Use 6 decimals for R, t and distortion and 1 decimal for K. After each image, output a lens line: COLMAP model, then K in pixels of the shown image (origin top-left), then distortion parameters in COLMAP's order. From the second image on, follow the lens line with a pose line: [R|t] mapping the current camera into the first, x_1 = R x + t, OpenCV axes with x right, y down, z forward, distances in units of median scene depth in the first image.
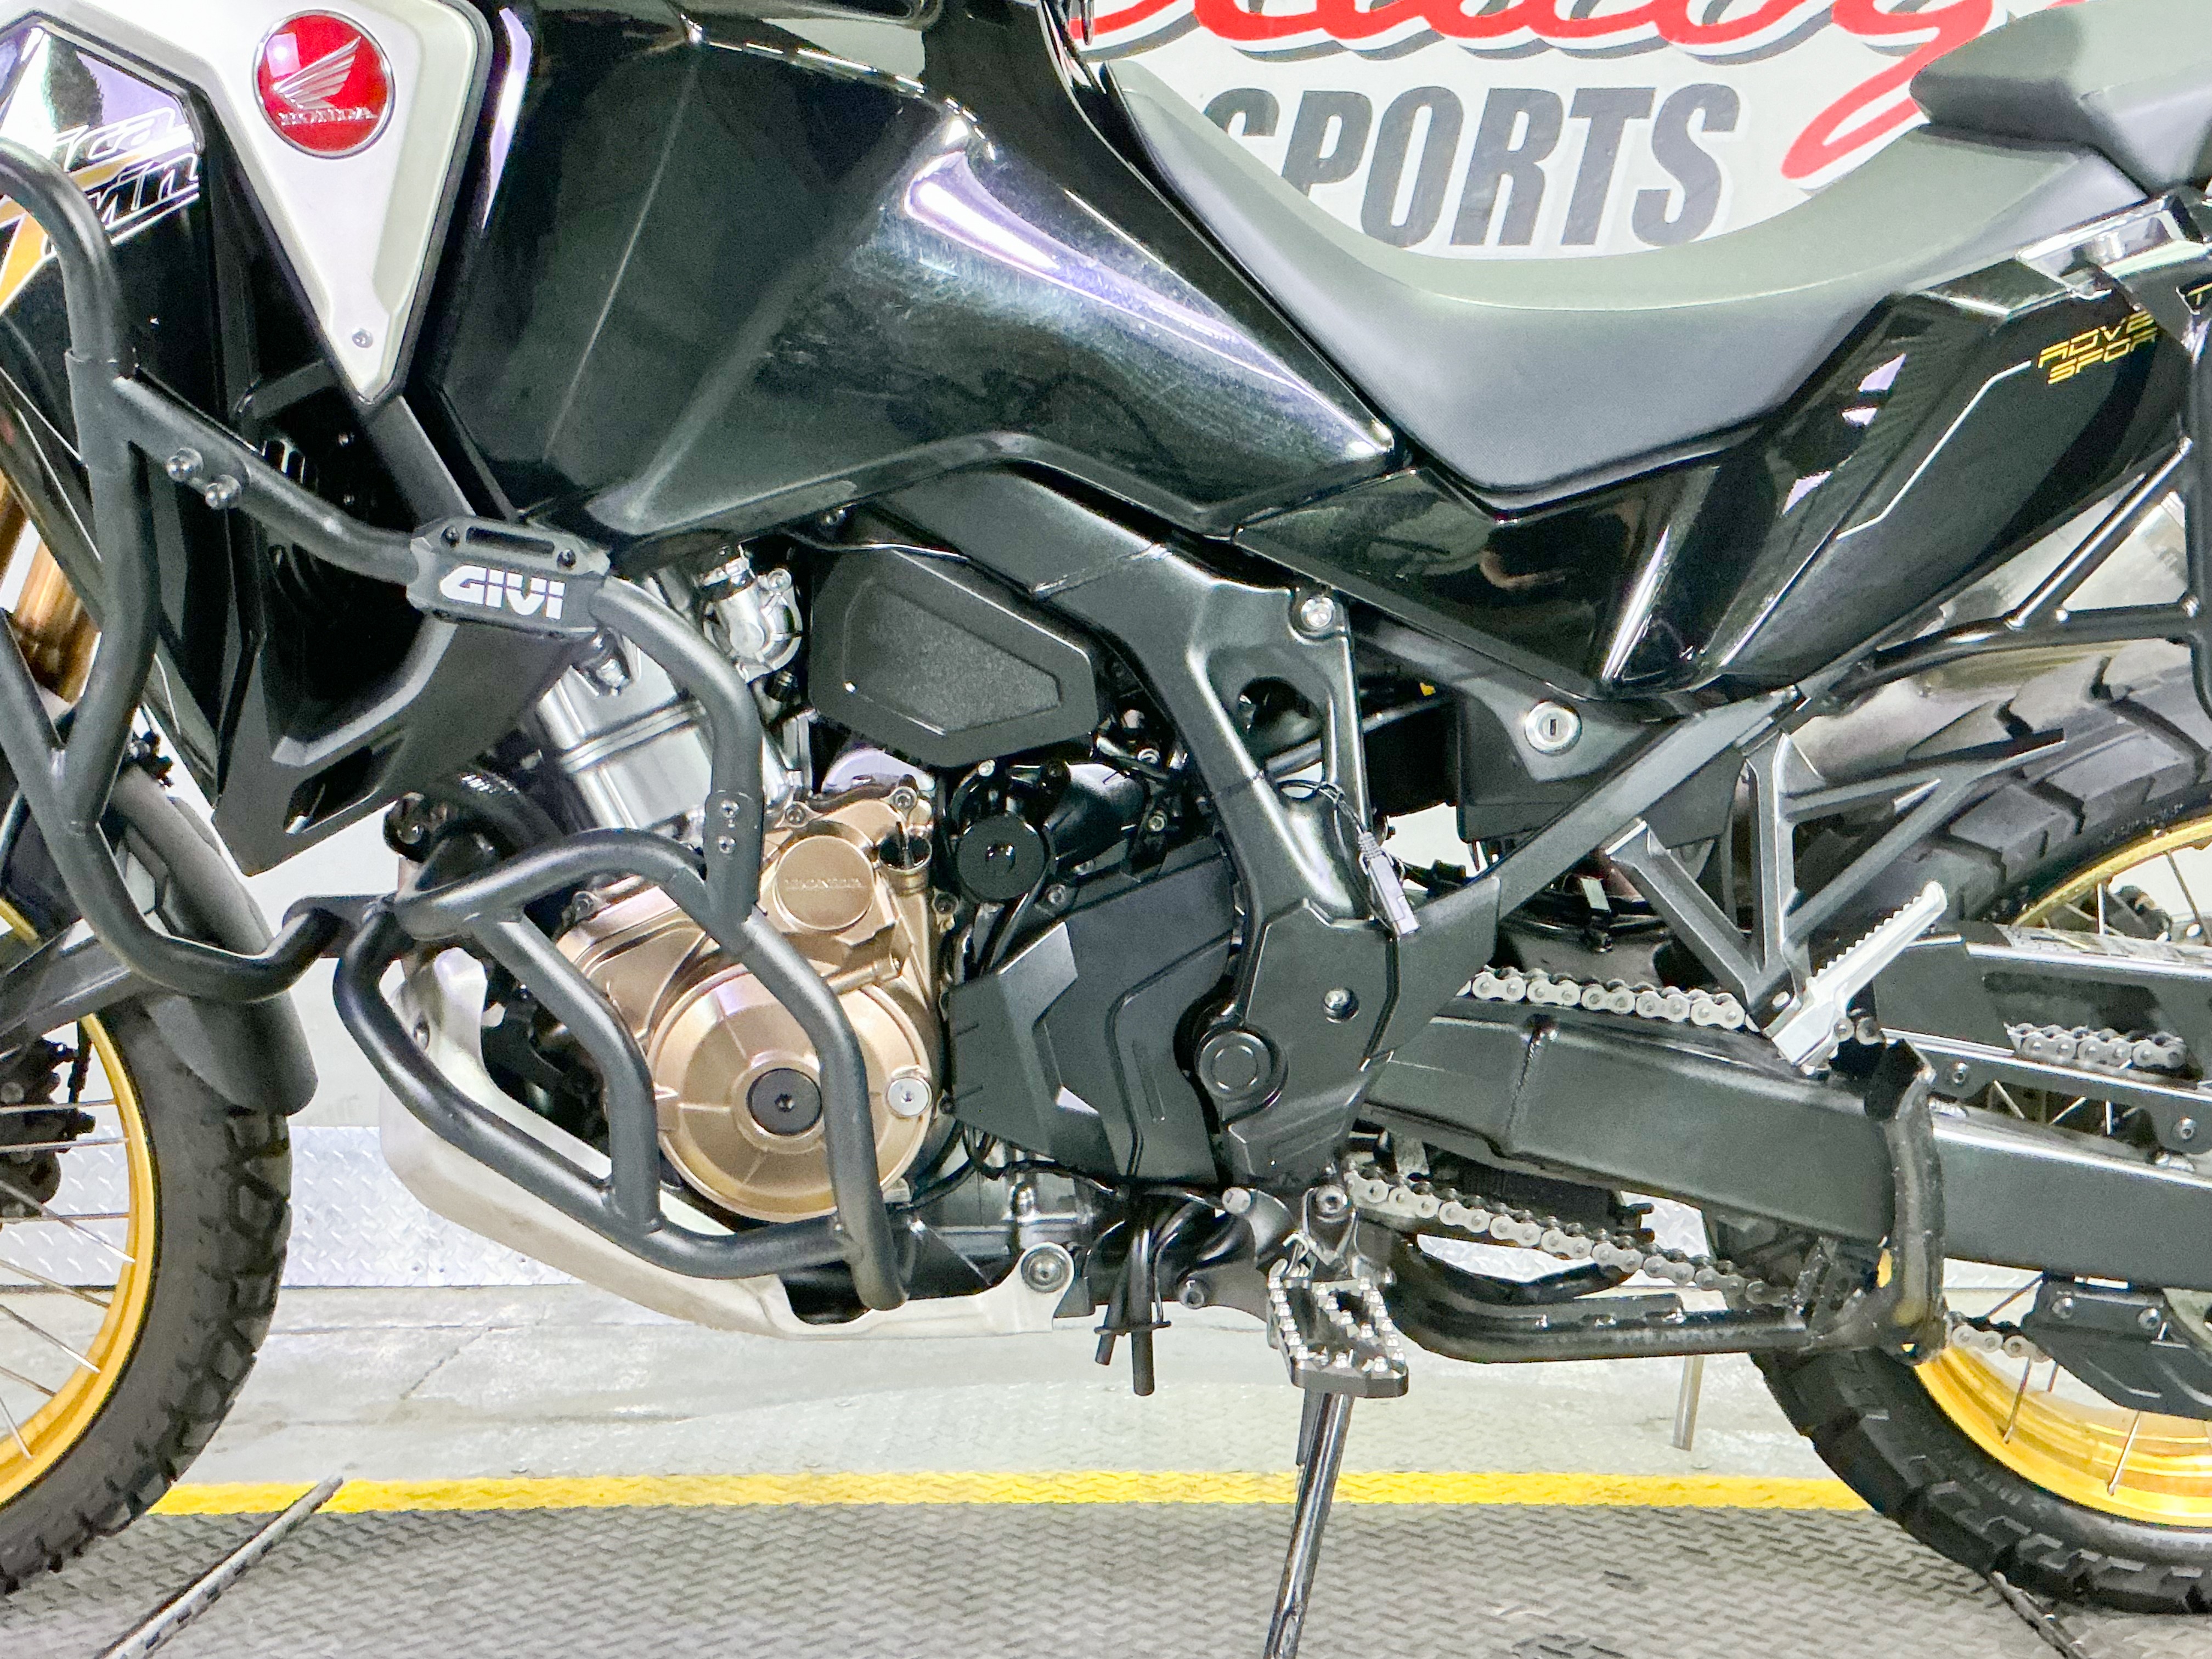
lens RADIAL K [[2527.2, 0, 1106.0], [0, 2527.2, 829.5], [0, 0, 1]] dist [0.181191, -0.432852]
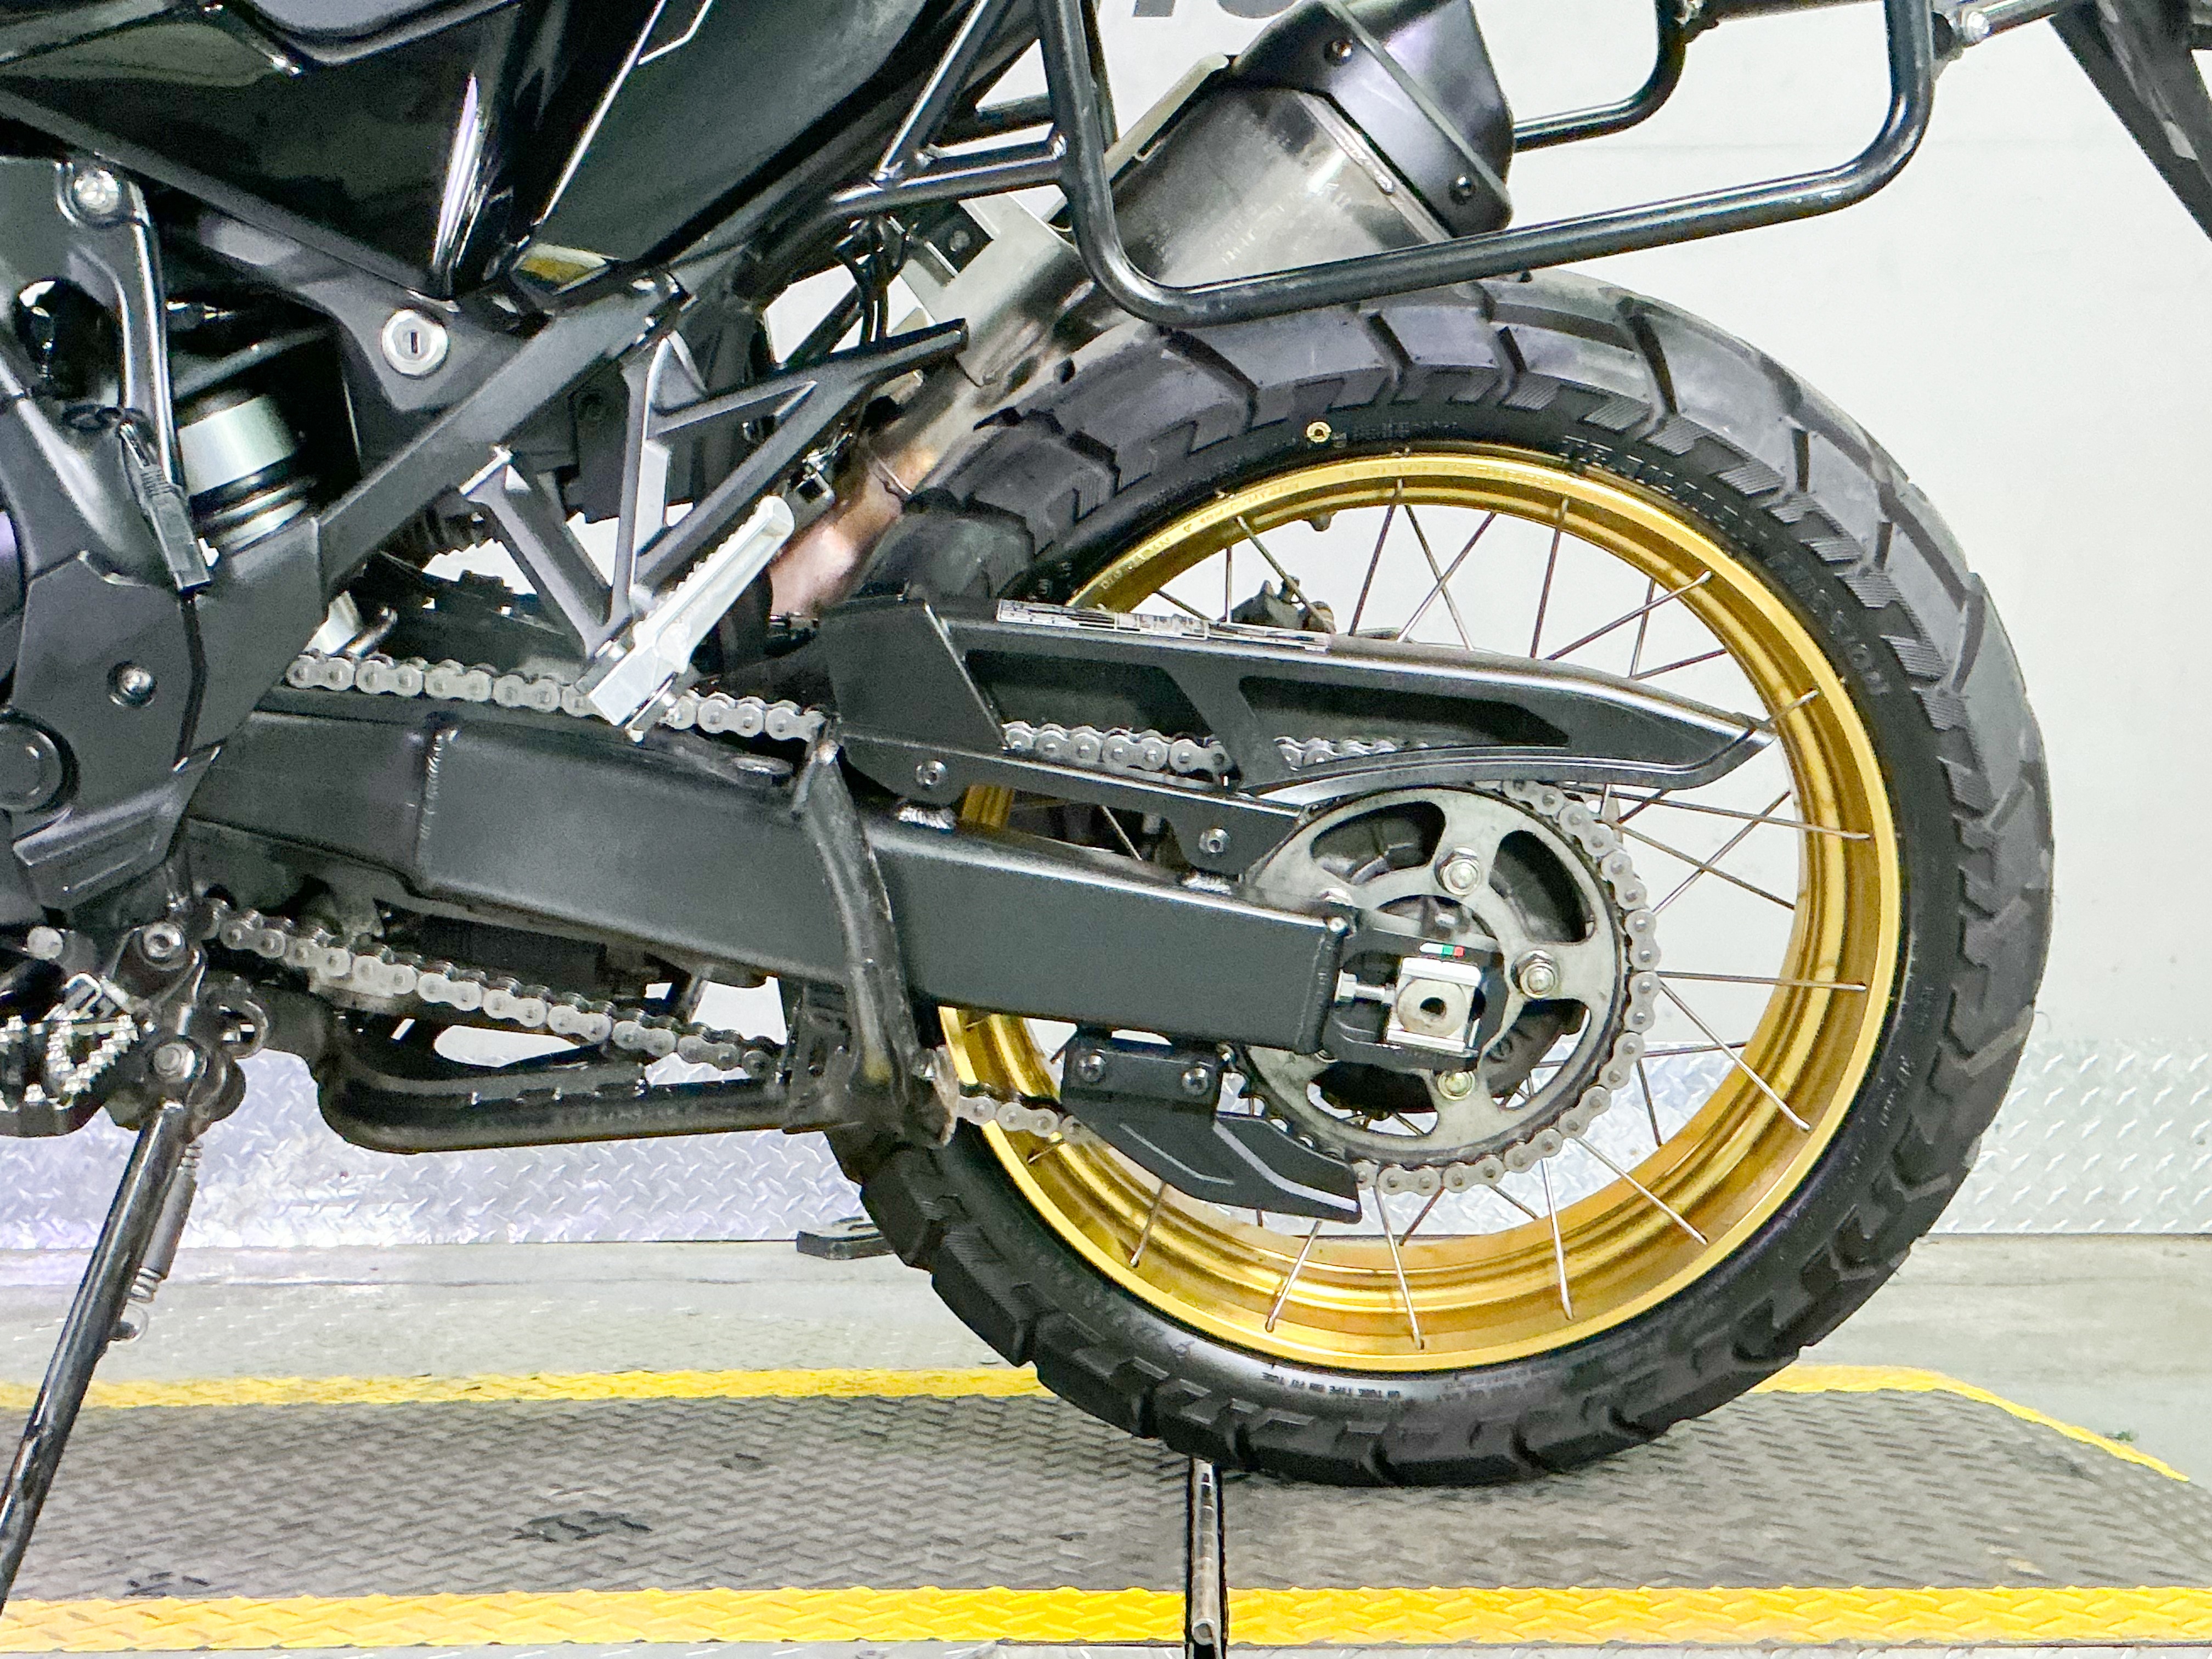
lens RADIAL K [[2842.8, 0, 1106.0], [0, 2842.8, 829.5], [0, 0, 1]] dist [0.151614, -0.406206]
pose [[0.999931, -0.006902, -0.009483, 0.385521], [0.006755, 0.999858, -0.015459, 0.123923], [0.009588, 0.015394, 0.999836, 0.093011]]
